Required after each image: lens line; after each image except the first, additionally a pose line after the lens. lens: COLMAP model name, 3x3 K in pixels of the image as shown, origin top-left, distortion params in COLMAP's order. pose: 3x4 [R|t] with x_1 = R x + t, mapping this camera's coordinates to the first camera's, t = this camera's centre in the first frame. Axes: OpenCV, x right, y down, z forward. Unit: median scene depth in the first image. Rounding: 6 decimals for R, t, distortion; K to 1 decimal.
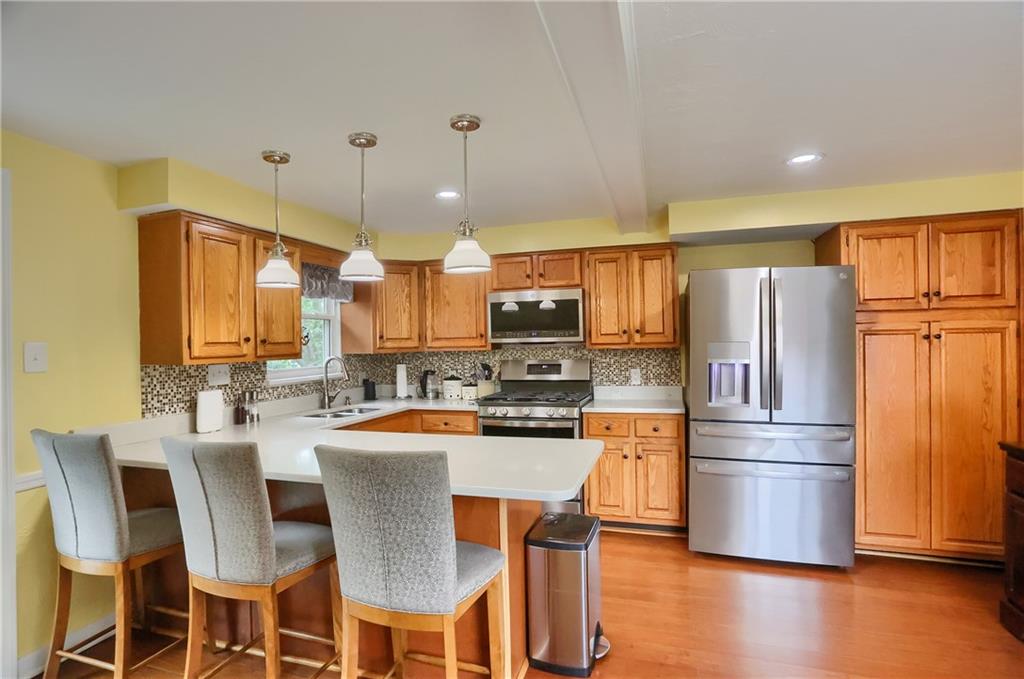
lens RADIAL K [[540.2, 0, 470.0], [0, 540.2, 348.3], [0, 0, 1]] dist [-0.004089, -0.000278]
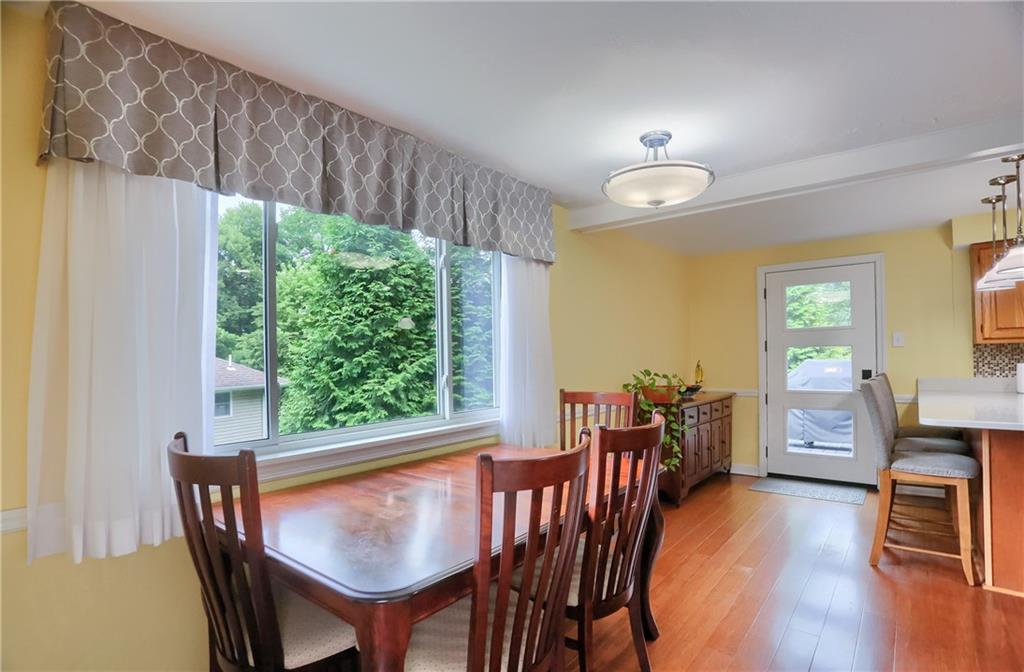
lens RADIAL K [[536.3, 0, 472.0], [0, 536.3, 354.0], [0, 0, 1]] dist [-0.000354, 0.000174]
pose [[-0.357298, 0.014376, -0.933880, 0.966371], [0.020090, 0.999769, 0.007704, 0.013733], [0.933774, -0.016009, -0.357504, 0.134681]]
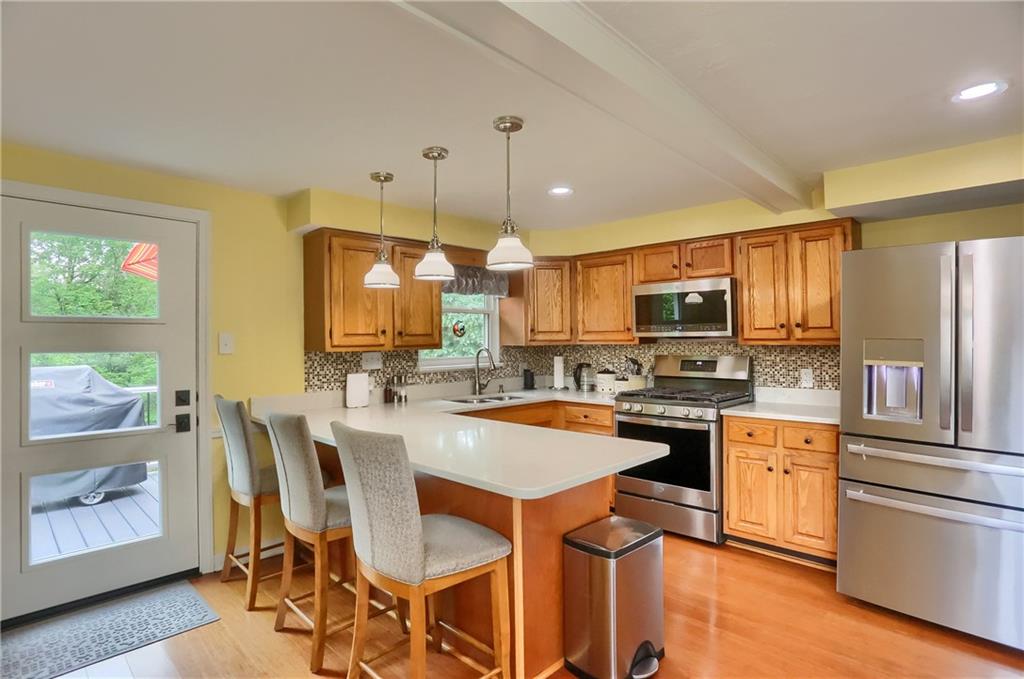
lens RADIAL K [[523.6, 0, 506.4], [0, 523.6, 334.9], [0, 0, 1]] dist [-0.016359, 0.001333]
pose [[0.907525, 0.009469, -0.419891, 0.239925], [-0.014092, 0.999869, -0.007909, -0.002917], [0.419761, 0.013095, 0.907540, 0.054702]]
